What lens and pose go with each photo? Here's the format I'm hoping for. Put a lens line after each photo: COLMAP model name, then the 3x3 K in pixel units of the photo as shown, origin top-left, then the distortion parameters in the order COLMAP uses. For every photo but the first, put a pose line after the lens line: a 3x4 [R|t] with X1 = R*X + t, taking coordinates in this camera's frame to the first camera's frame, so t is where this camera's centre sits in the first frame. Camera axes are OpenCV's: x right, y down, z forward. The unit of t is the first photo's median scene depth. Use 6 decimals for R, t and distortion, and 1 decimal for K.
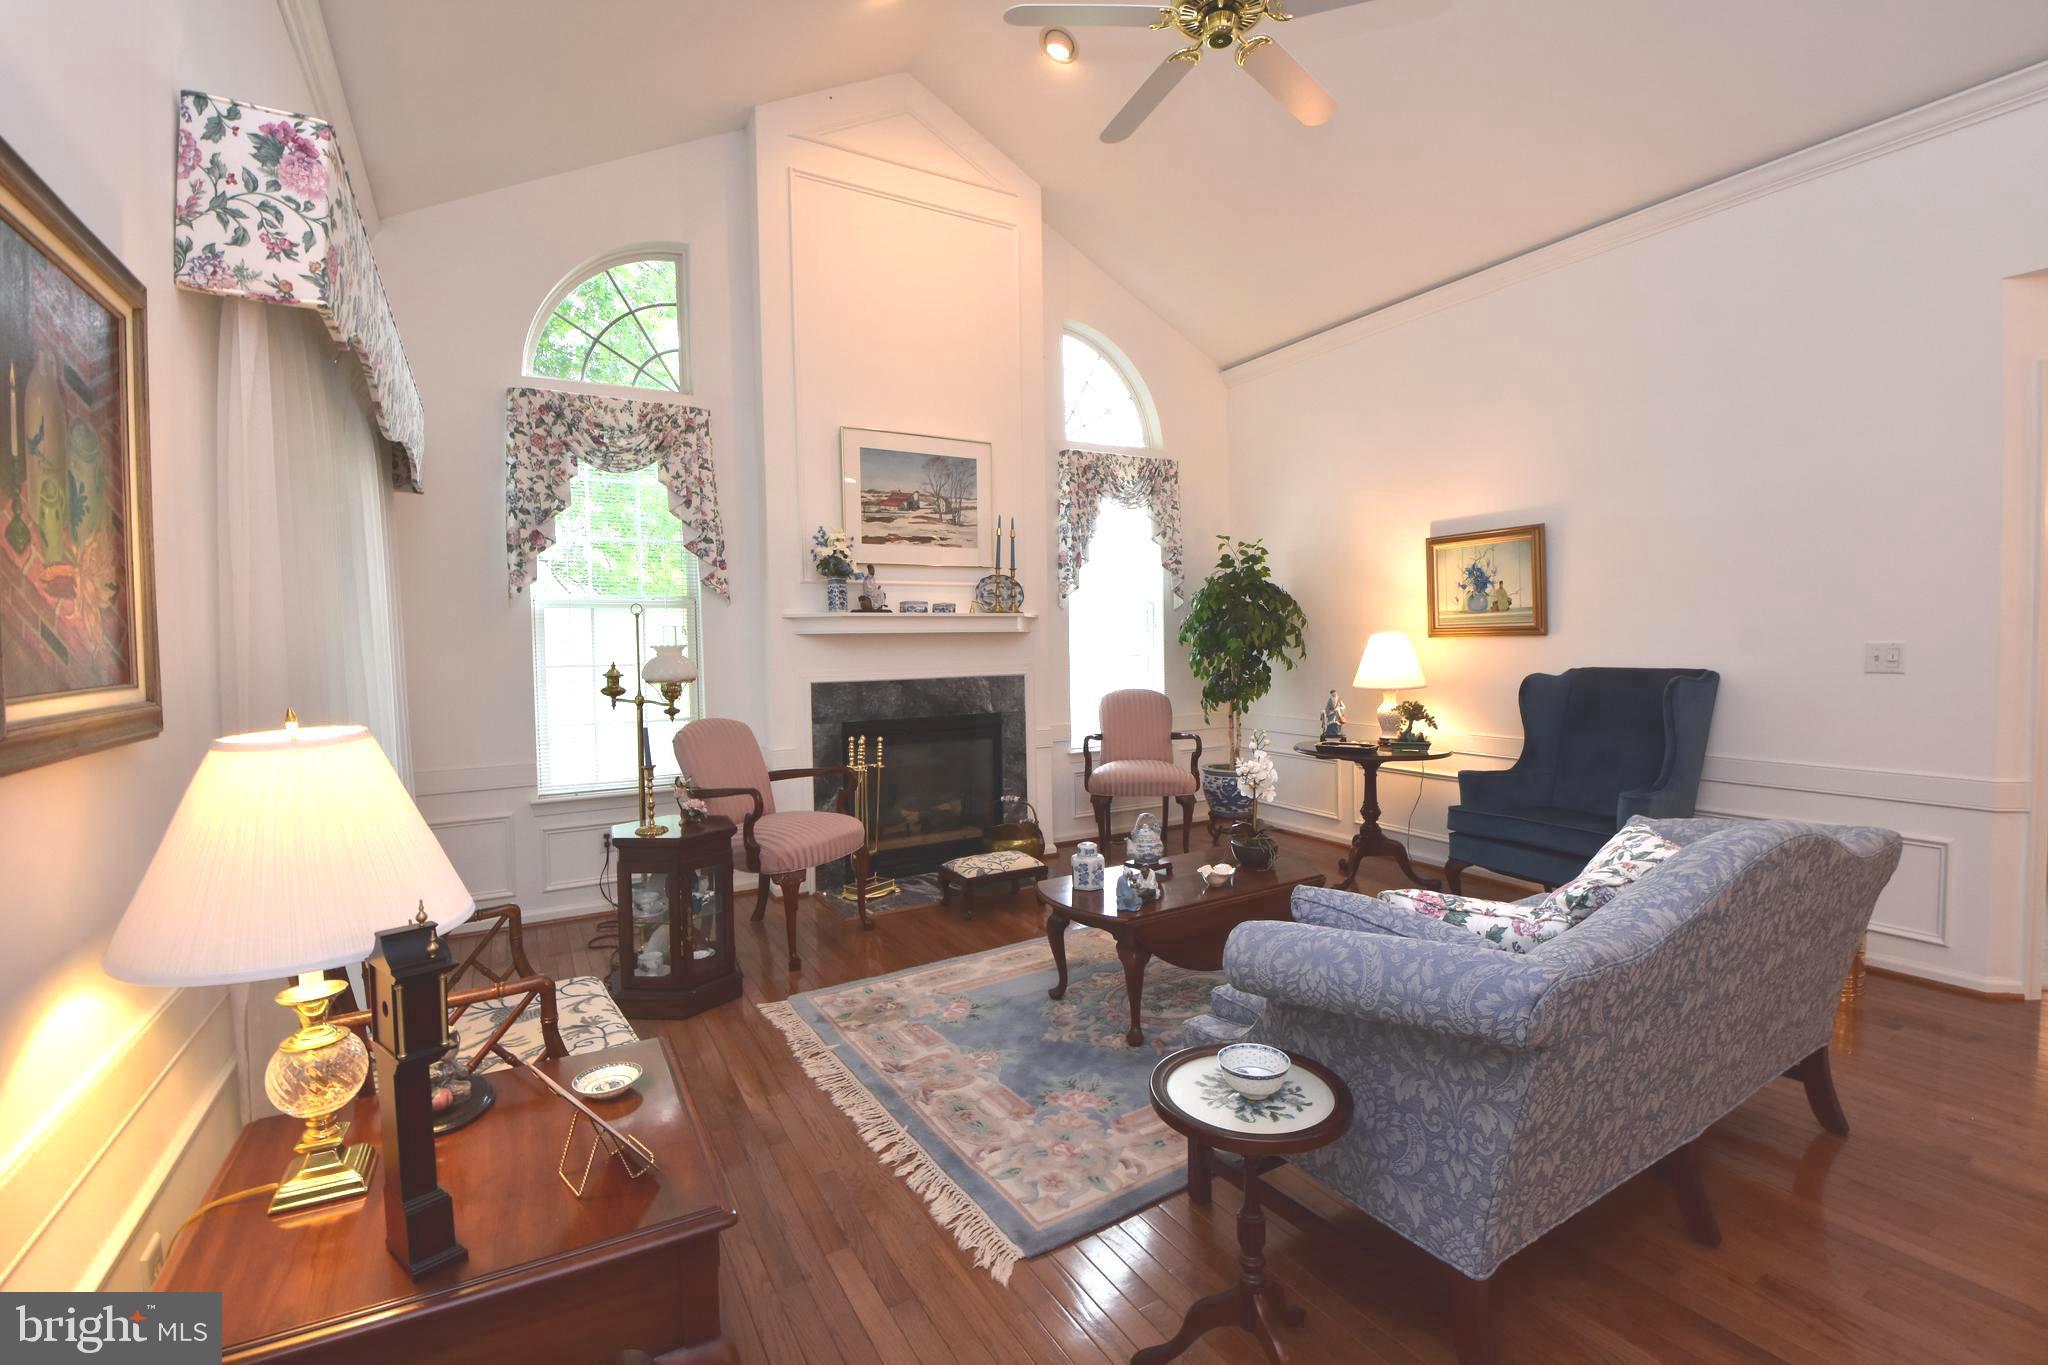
lens RADIAL K [[893.6, 0, 1052.7], [0, 893.6, 683.3], [0, 0, 1]] dist [-0.005522, -0.014455]
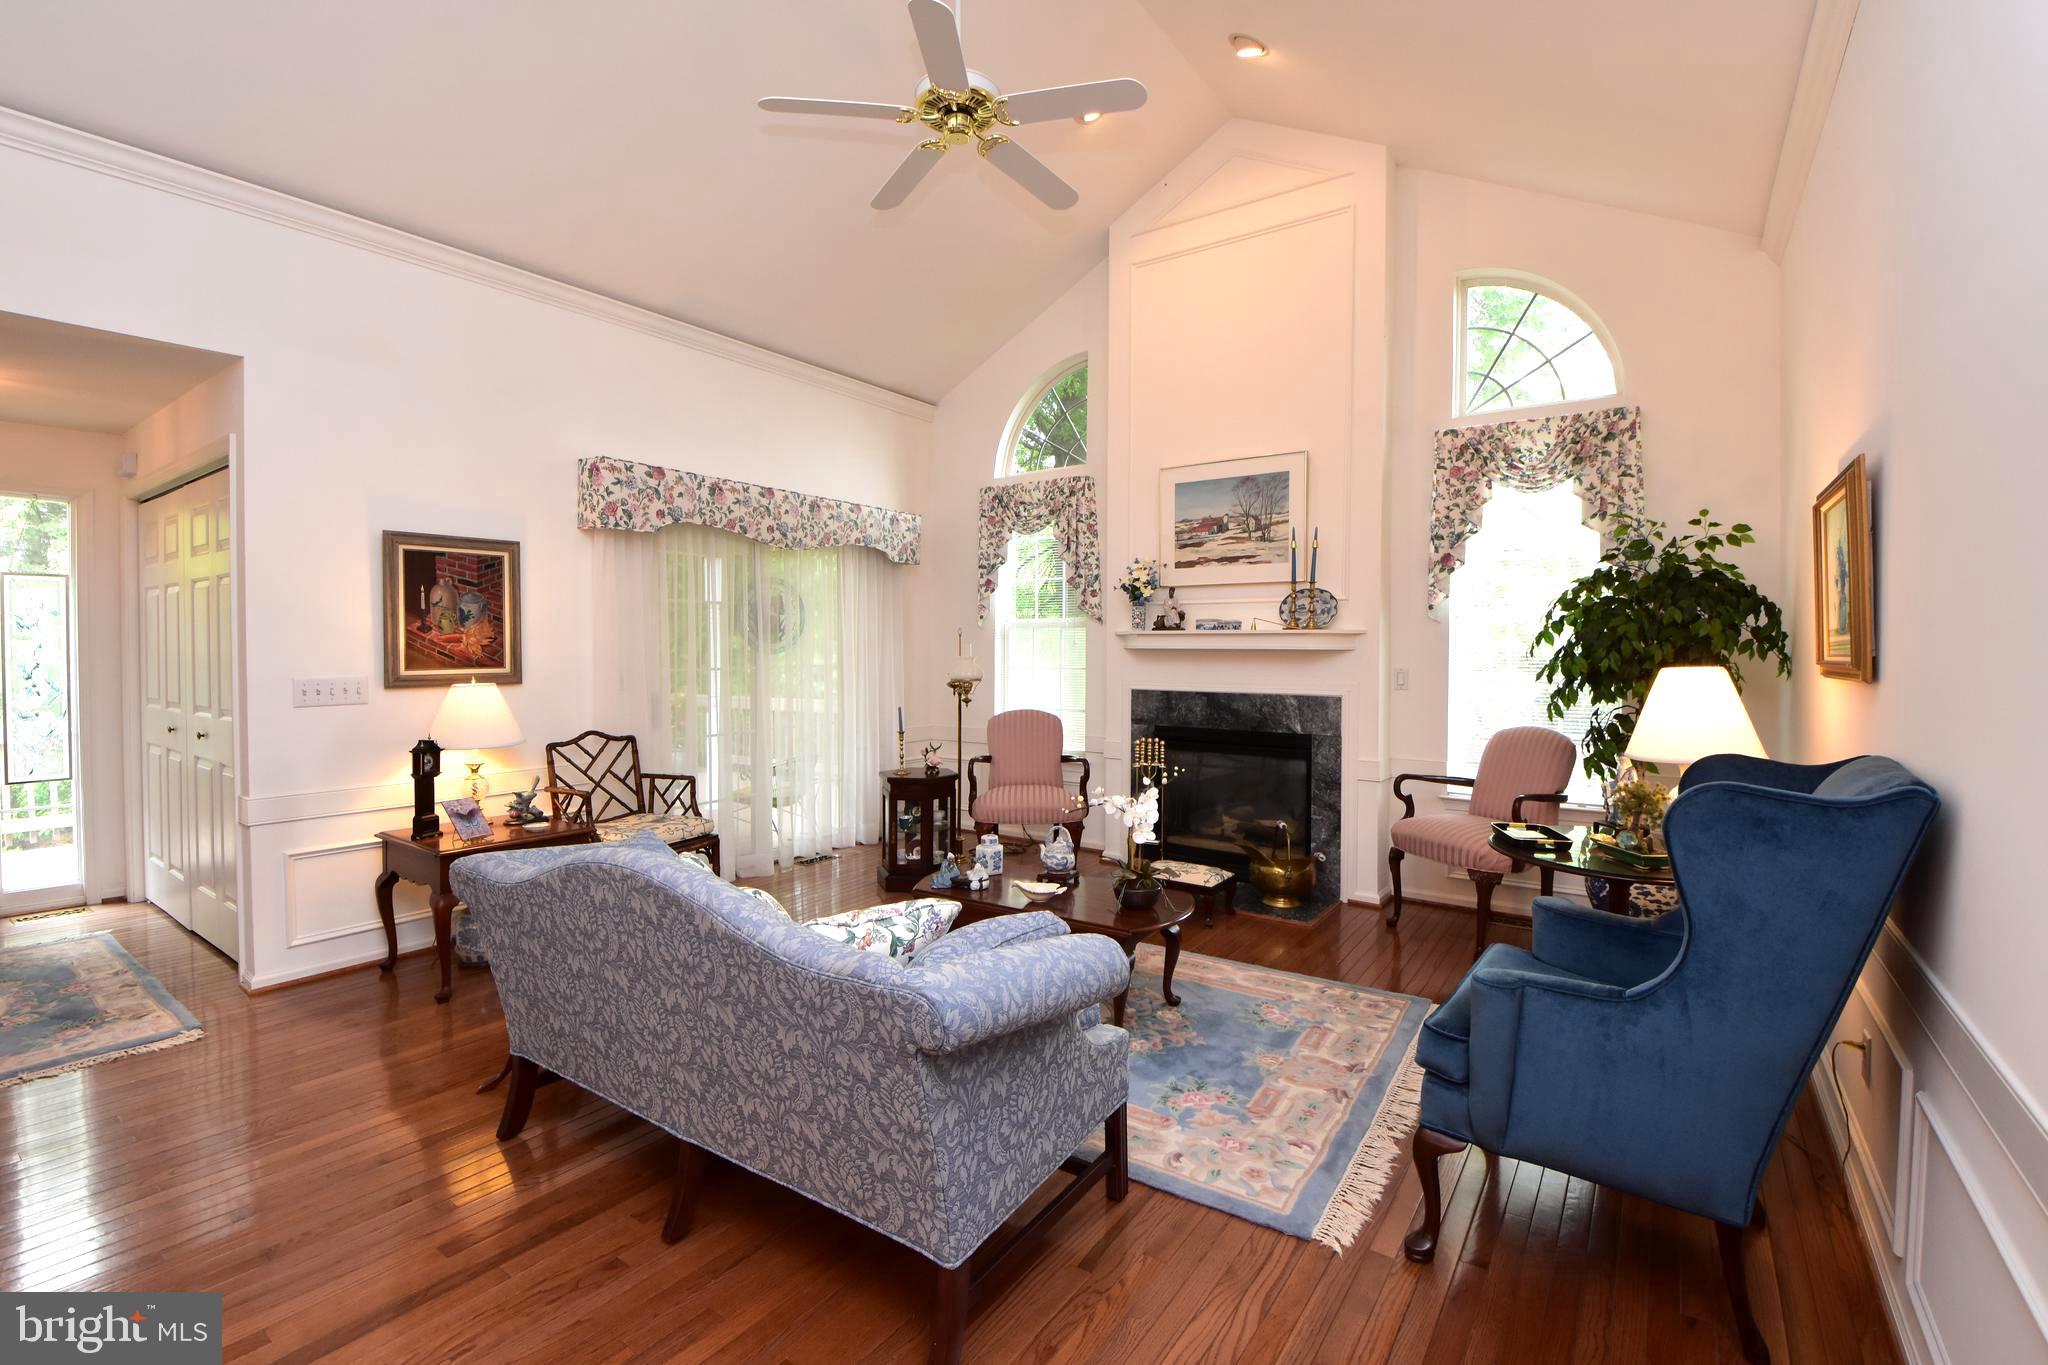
lens RADIAL K [[893.6, 0, 1022.5], [0, 893.6, 669.2], [0, 0, 1]] dist [-0.005522, -0.014455]
pose [[0.391494, 0.040126, -0.919305, 0.732233], [-0.056539, 0.998210, 0.019493, -0.040276], [0.918442, 0.044346, 0.393062, 0.379338]]
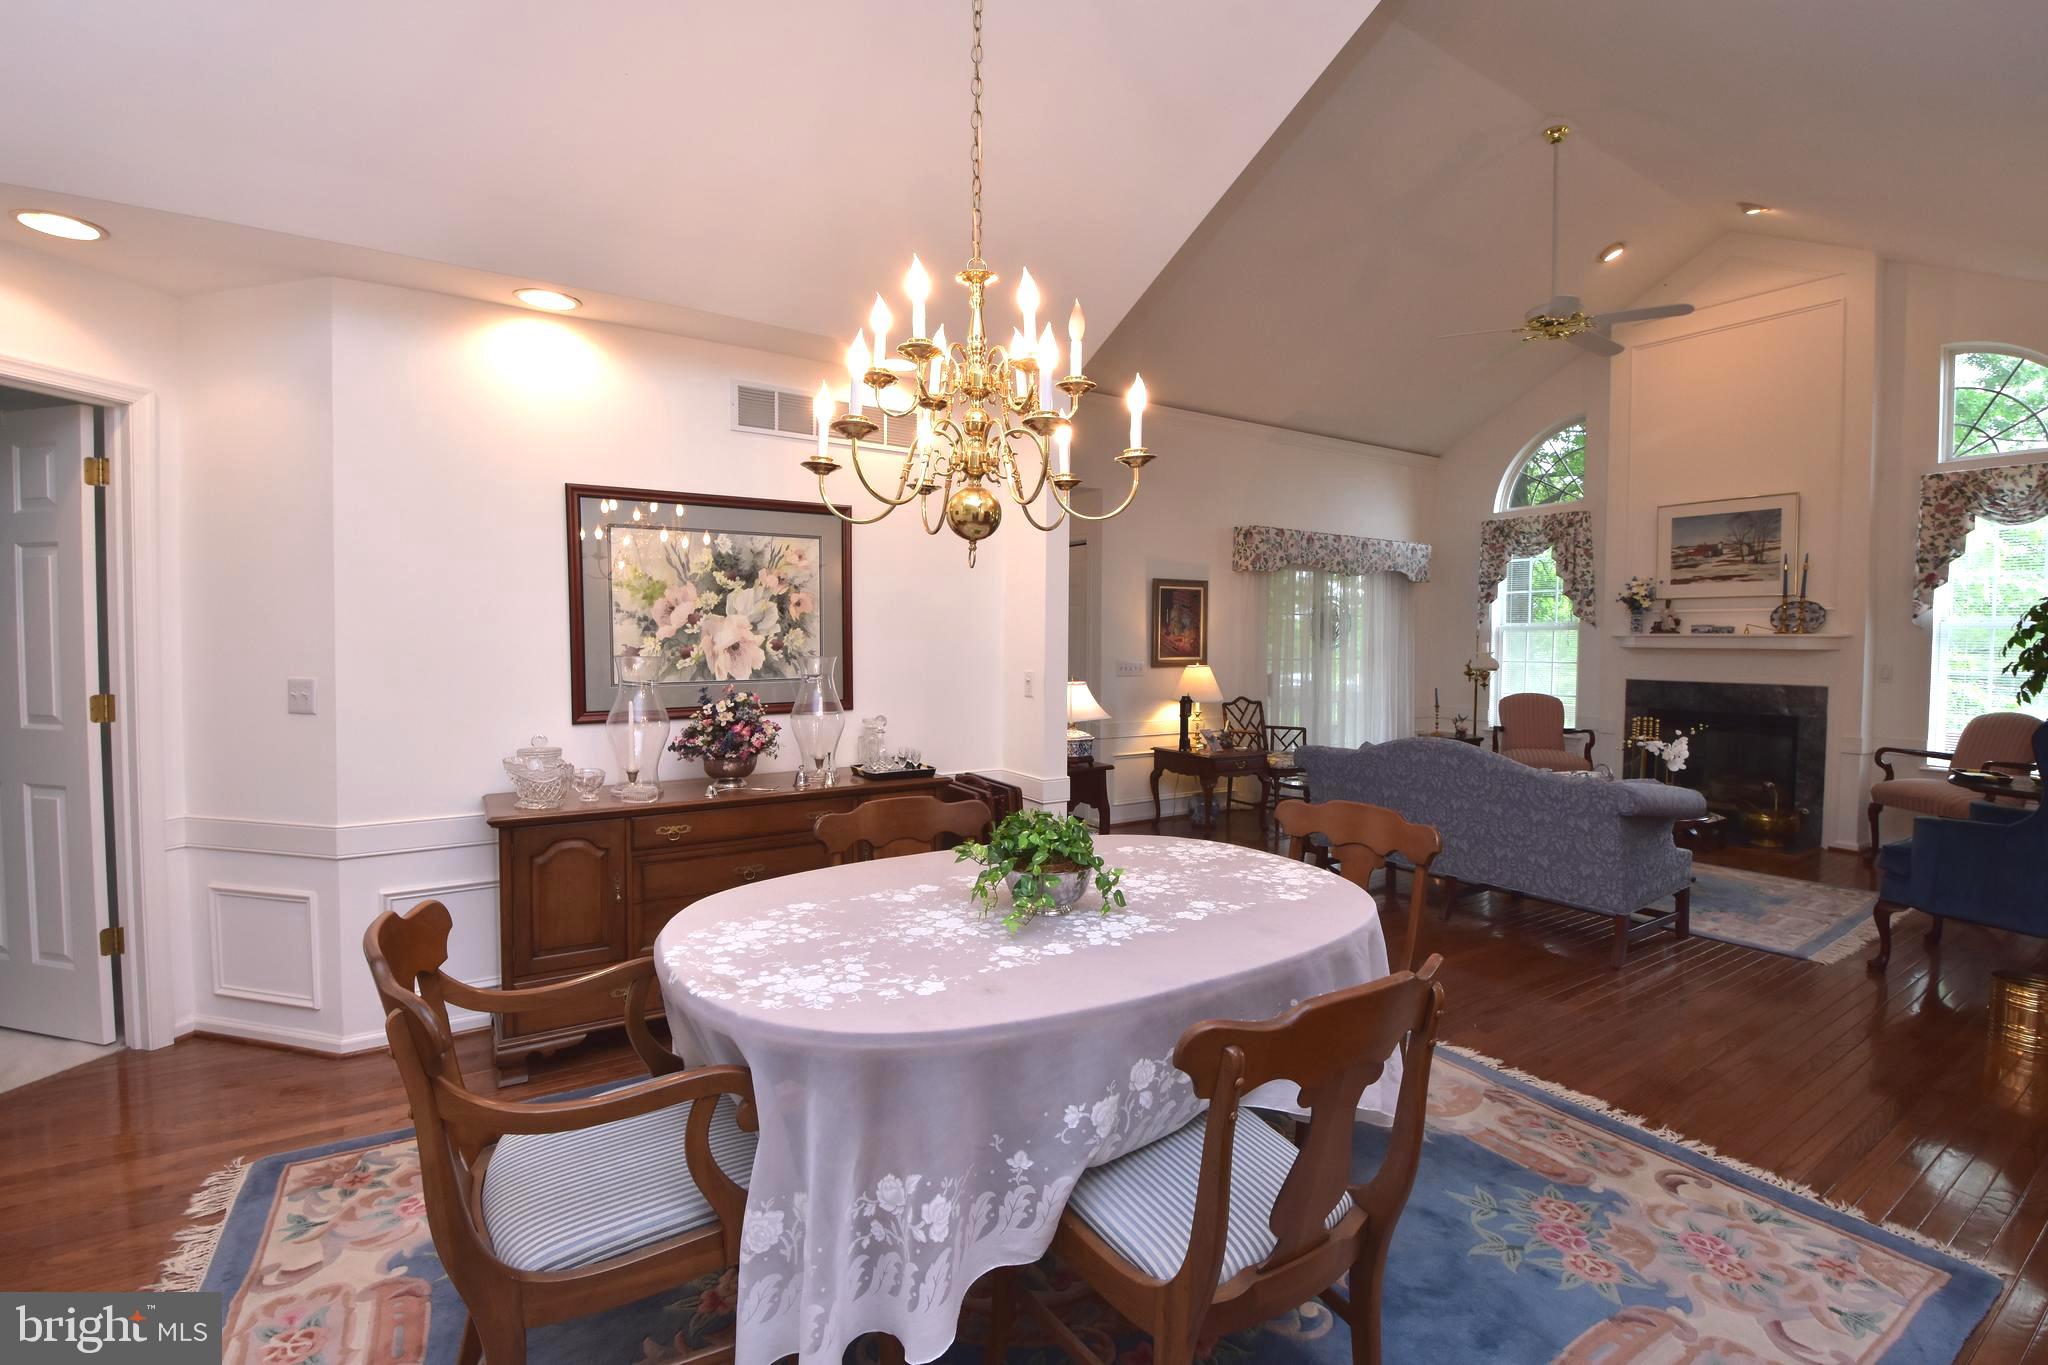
lens RADIAL K [[893.6, 0, 1014.8], [0, 893.6, 676.8], [0, 0, 1]] dist [-0.005522, -0.014455]
pose [[0.006775, 0.058431, -0.998268, 1.186770], [-0.056947, 0.996694, 0.057952, -0.030798], [0.998354, 0.056456, 0.010080, -0.058490]]
